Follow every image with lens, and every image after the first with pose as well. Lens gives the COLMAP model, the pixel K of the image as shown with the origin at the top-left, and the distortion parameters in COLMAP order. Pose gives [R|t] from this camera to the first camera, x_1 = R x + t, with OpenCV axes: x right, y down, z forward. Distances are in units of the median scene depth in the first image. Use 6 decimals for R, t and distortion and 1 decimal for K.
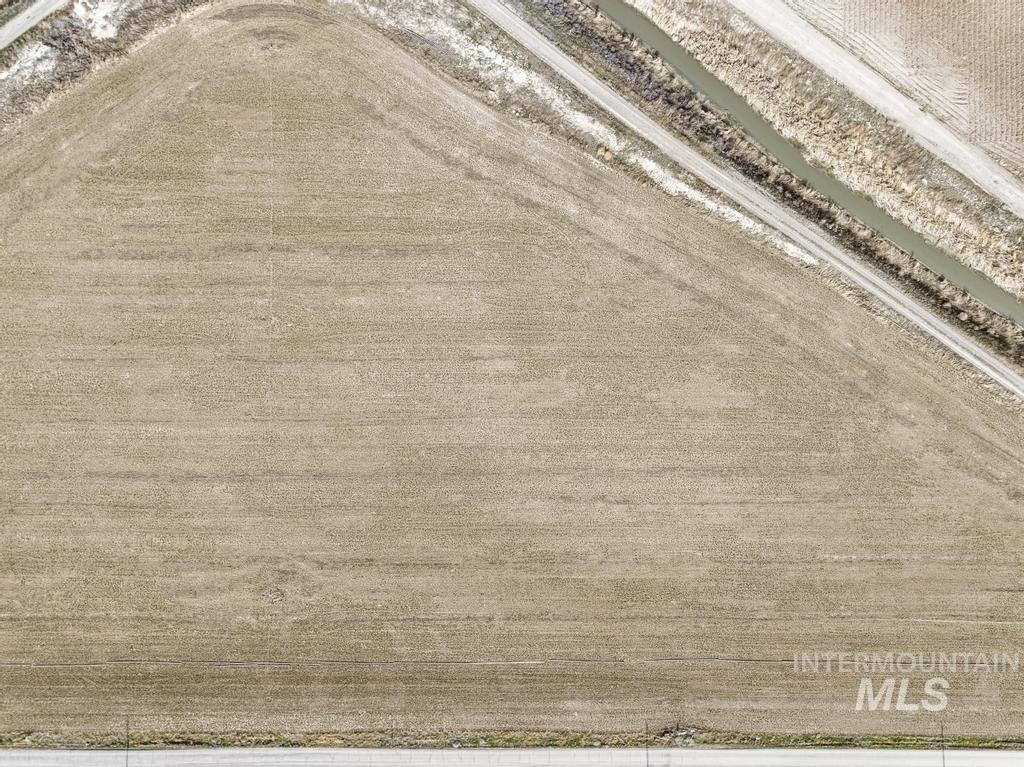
lens RADIAL K [[734.6, 0, 528.8], [0, 734.6, 384.8], [0, 0, 1]] dist [-0.009971, 0.031200]
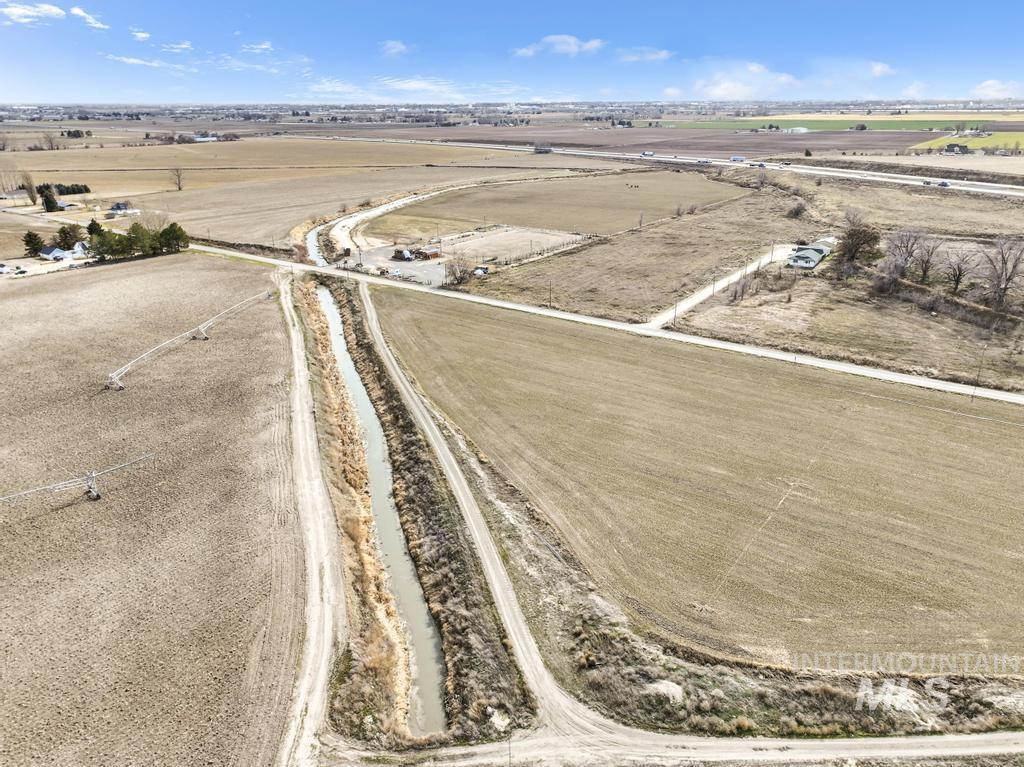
lens RADIAL K [[734.6, 0, 528.8], [0, 734.6, 384.8], [0, 0, 1]] dist [-0.009971, 0.031200]
pose [[-0.817541, -0.205939, 0.537788, -0.608618], [0.575864, -0.287804, 0.765212, -1.194143], [-0.002809, 0.935285, 0.353885, 0.437082]]
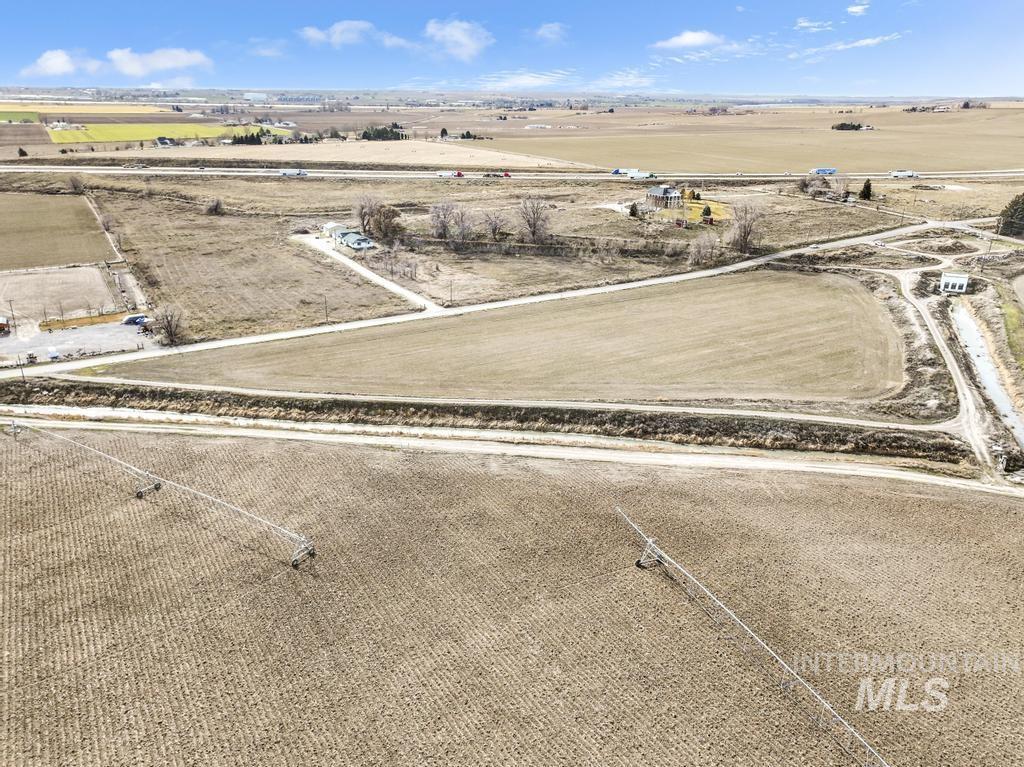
lens RADIAL K [[729.2, 0, 517.5], [0, 729.2, 385.1], [0, 0, 1]] dist [0.007922, 0.001073]
pose [[-0.852786, 0.180664, -0.490017, 1.129142], [-0.522183, -0.311142, 0.794050, -1.388346], [-0.009009, 0.933033, 0.359677, 0.410022]]
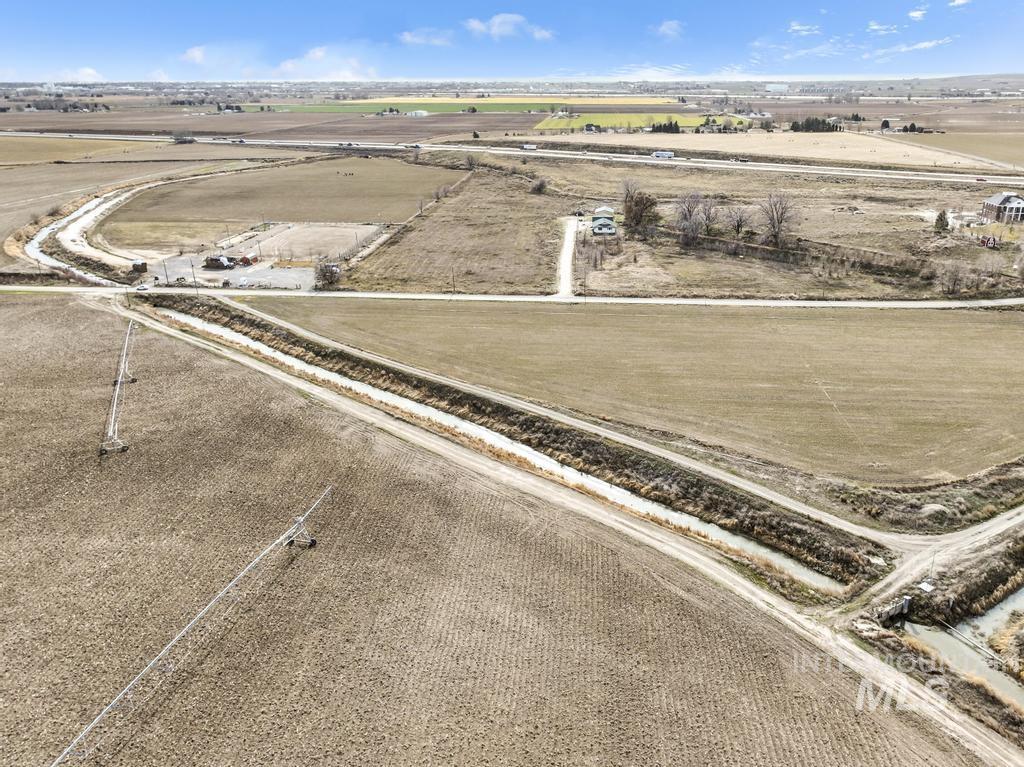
lens RADIAL K [[760.9, 0, 562.7], [0, 760.9, 360.7], [0, 0, 1]] dist [0.002406, 0.011764]
pose [[-0.998886, -0.019916, 0.042778, 0.124732], [0.046972, -0.333264, 0.941663, -1.640720], [-0.004498, 0.942623, 0.333828, 0.417130]]
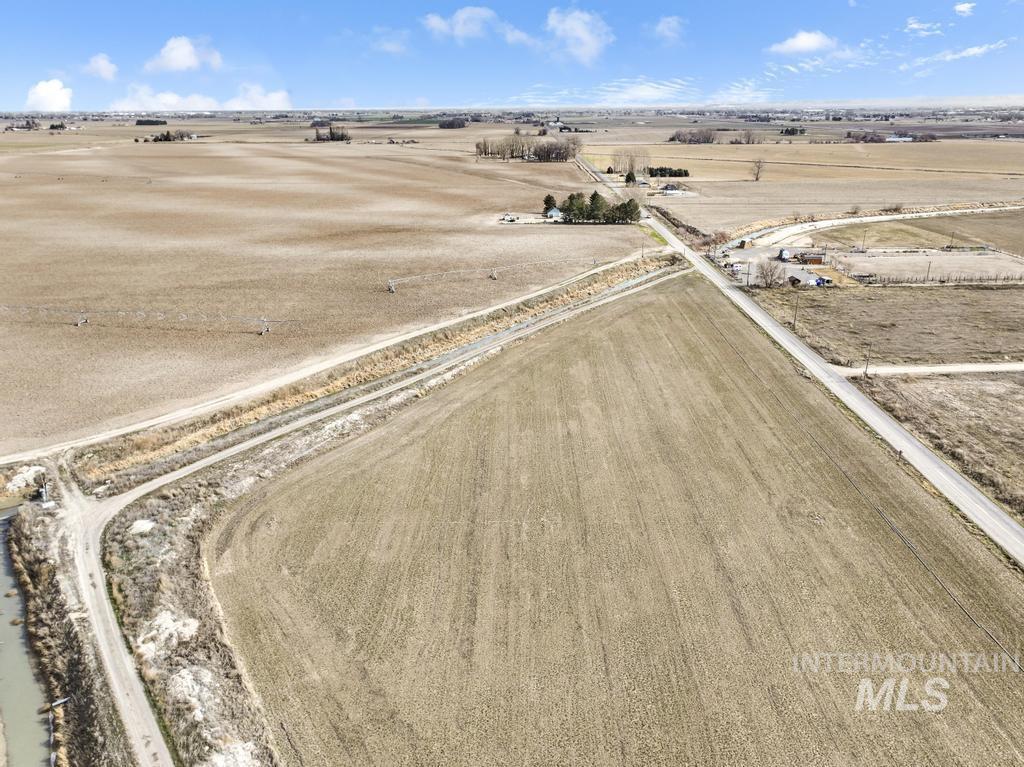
lens RADIAL K [[729.2, 0, 517.5], [0, 729.2, 385.1], [0, 0, 1]] dist [0.007922, 0.001073]
pose [[0.000101, -0.357025, 0.934095, -1.223049], [0.999981, 0.005807, 0.002112, -0.128353], [-0.006178, 0.934077, 0.357019, 0.473028]]
